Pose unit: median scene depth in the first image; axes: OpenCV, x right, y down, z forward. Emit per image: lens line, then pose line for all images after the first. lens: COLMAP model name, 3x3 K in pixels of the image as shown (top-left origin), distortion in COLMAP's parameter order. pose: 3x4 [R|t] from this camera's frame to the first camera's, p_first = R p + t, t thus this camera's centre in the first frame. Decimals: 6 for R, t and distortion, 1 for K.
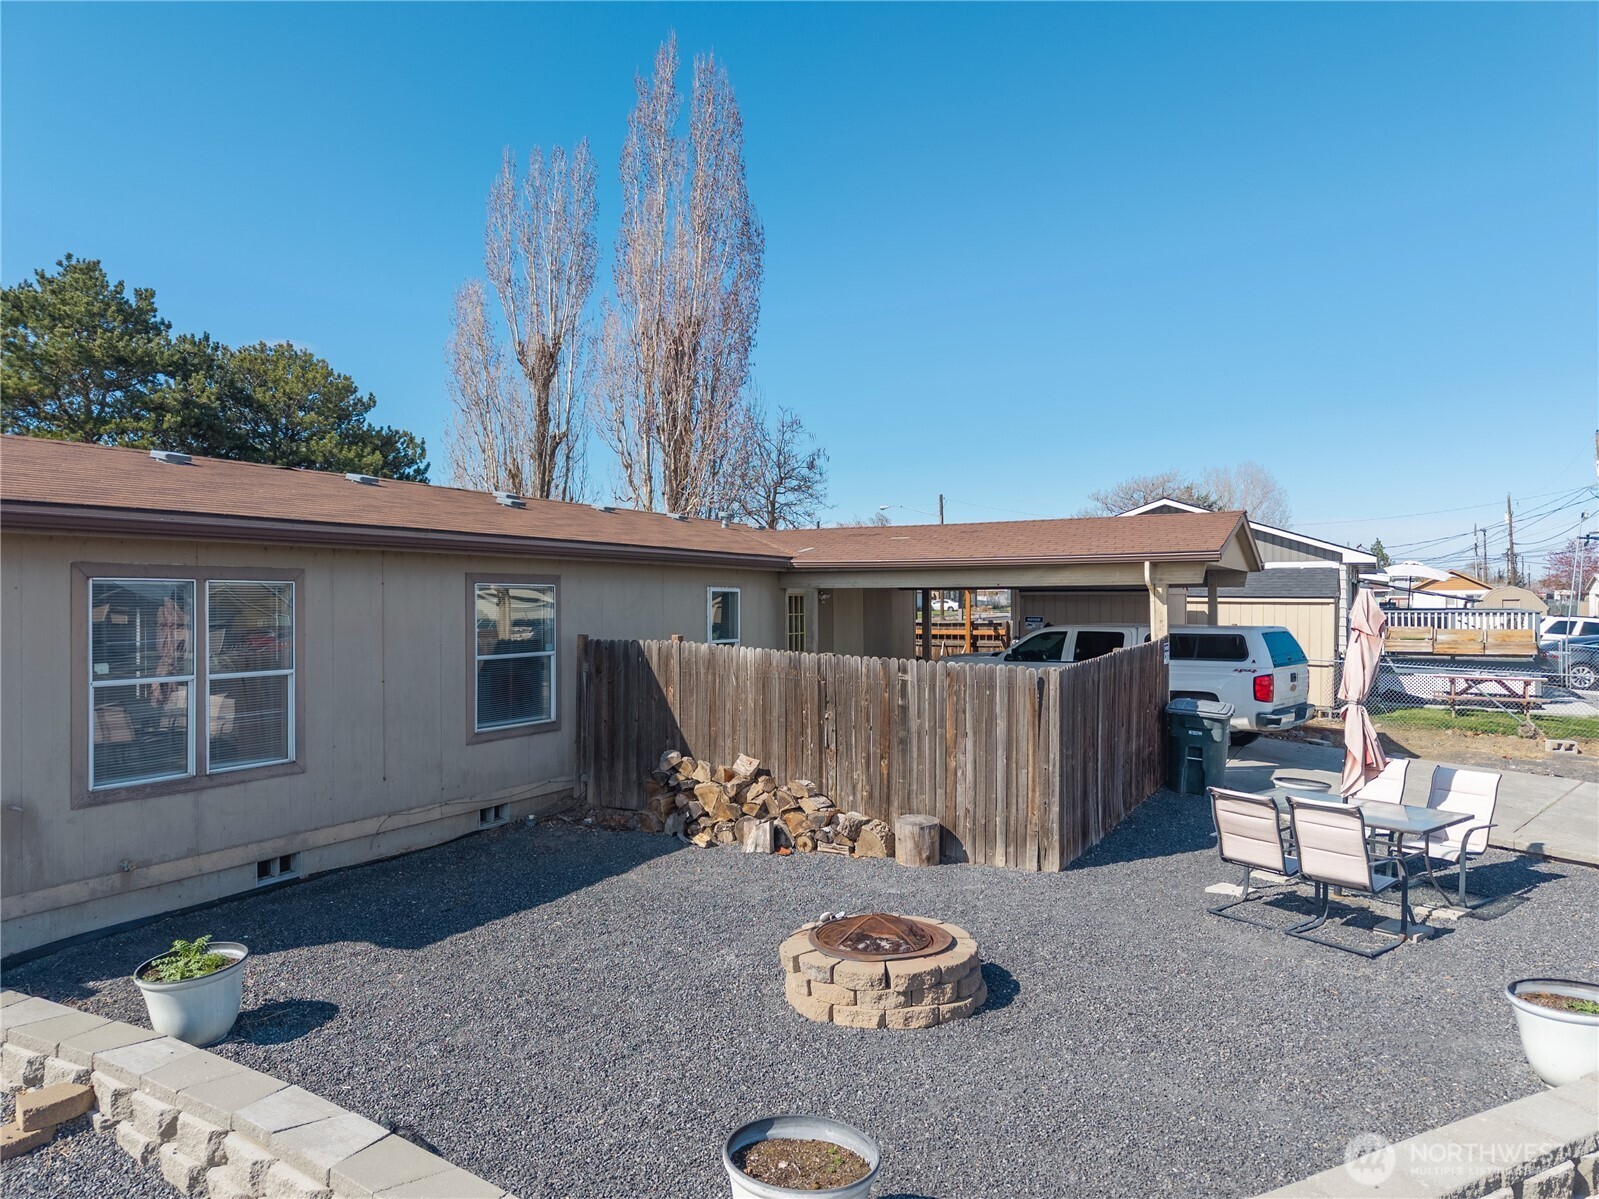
lens RADIAL K [[1070.4, 0, 814.5], [0, 1070.4, 592.0], [0, 0, 1]] dist [0.031853, -0.037171]
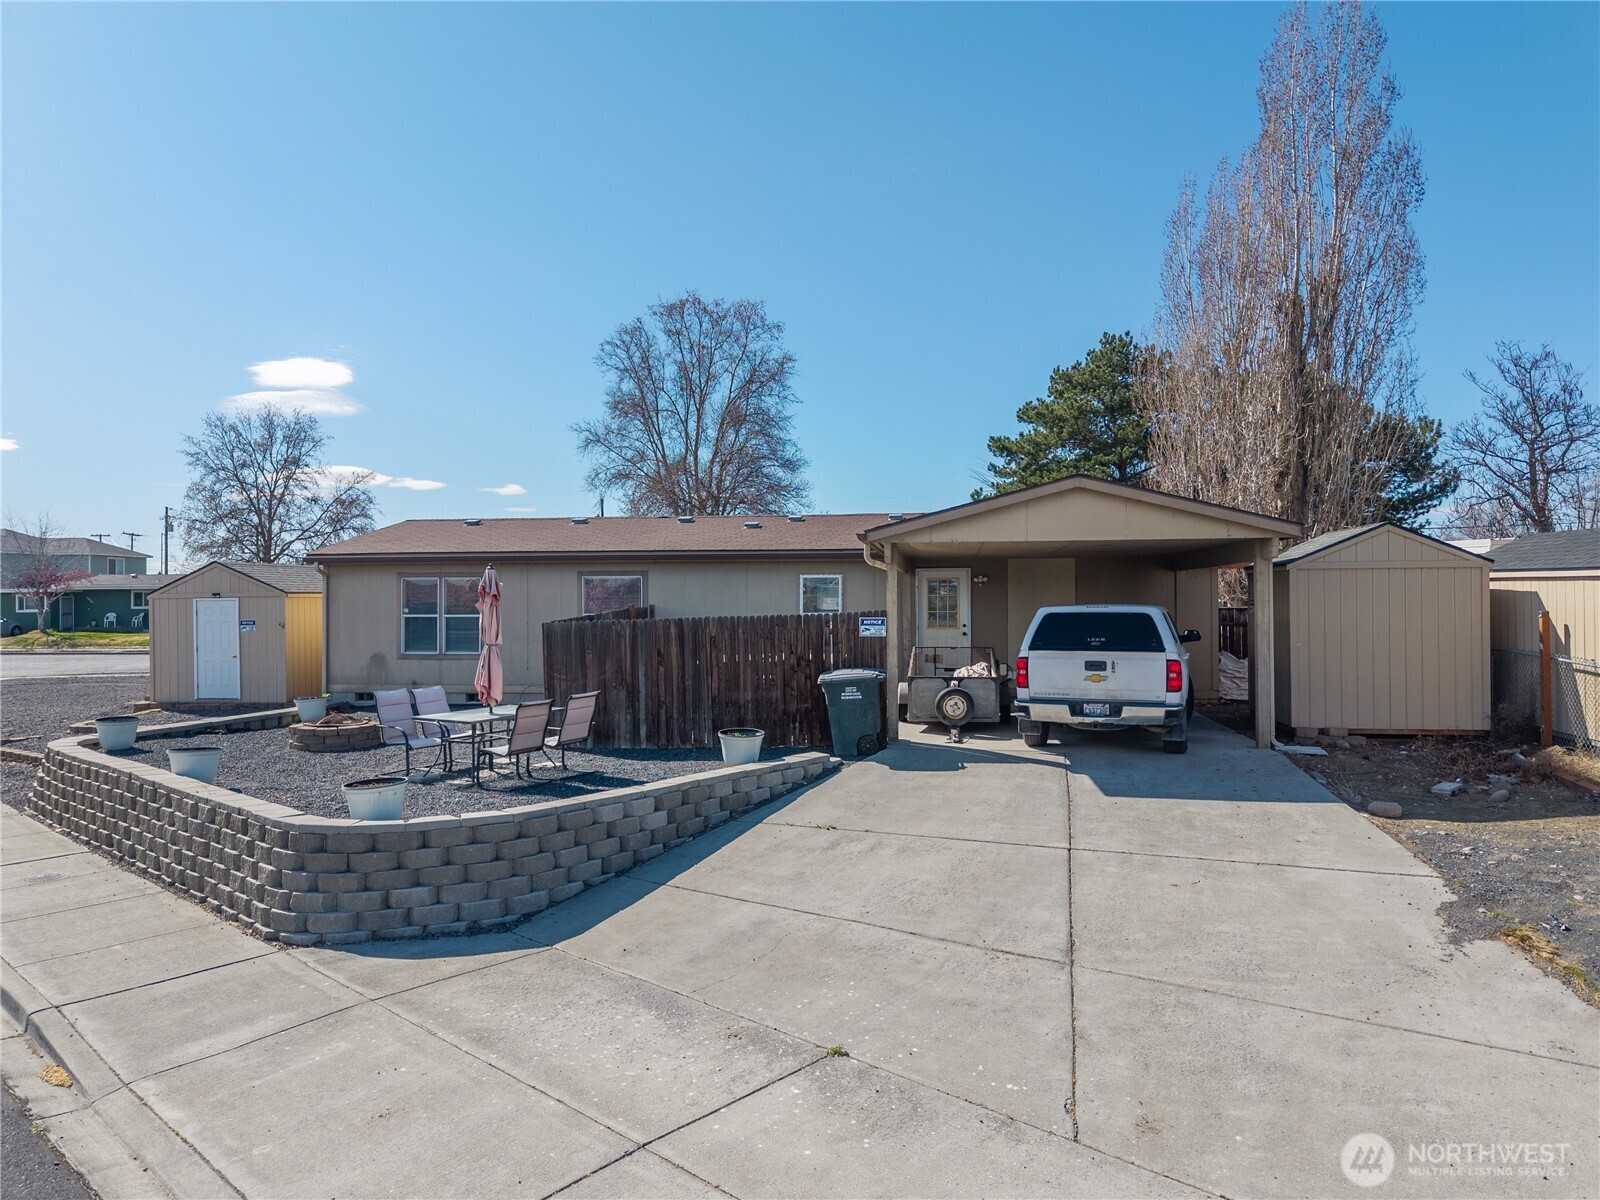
lens RADIAL K [[1071.0, 0, 787.5], [0, 1071.0, 612.5], [0, 0, 1]] dist [0.031853, -0.037171]
pose [[0.392035, 0.012479, -0.919866, 1.477004], [0.010381, 0.999784, 0.017988, 0.023544], [0.919892, -0.016601, 0.391821, 0.529192]]
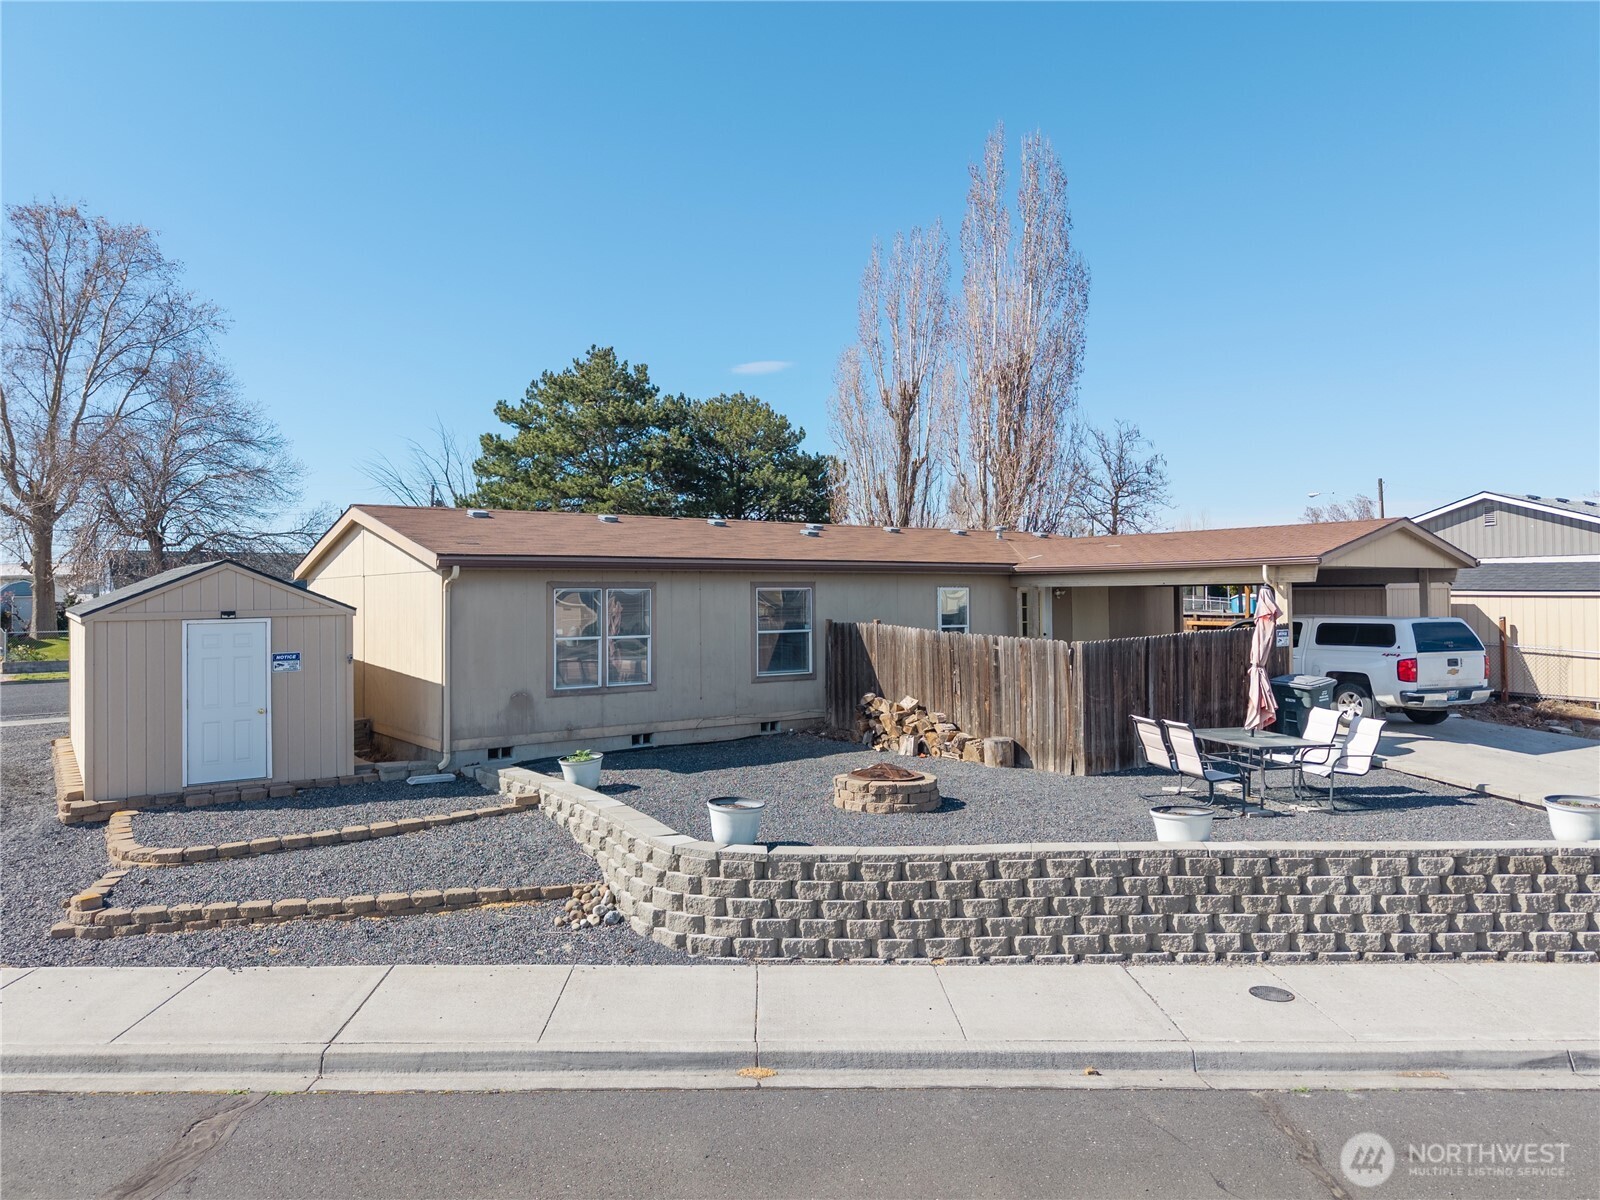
lens RADIAL K [[1071.0, 0, 807.8], [0, 1071.0, 592.4], [0, 0, 1]] dist [0.031853, -0.037171]
pose [[0.909200, -0.005291, -0.416326, 0.417234], [0.007857, 0.999959, 0.004452, -0.007281], [0.416286, -0.007319, 0.909204, -0.447840]]
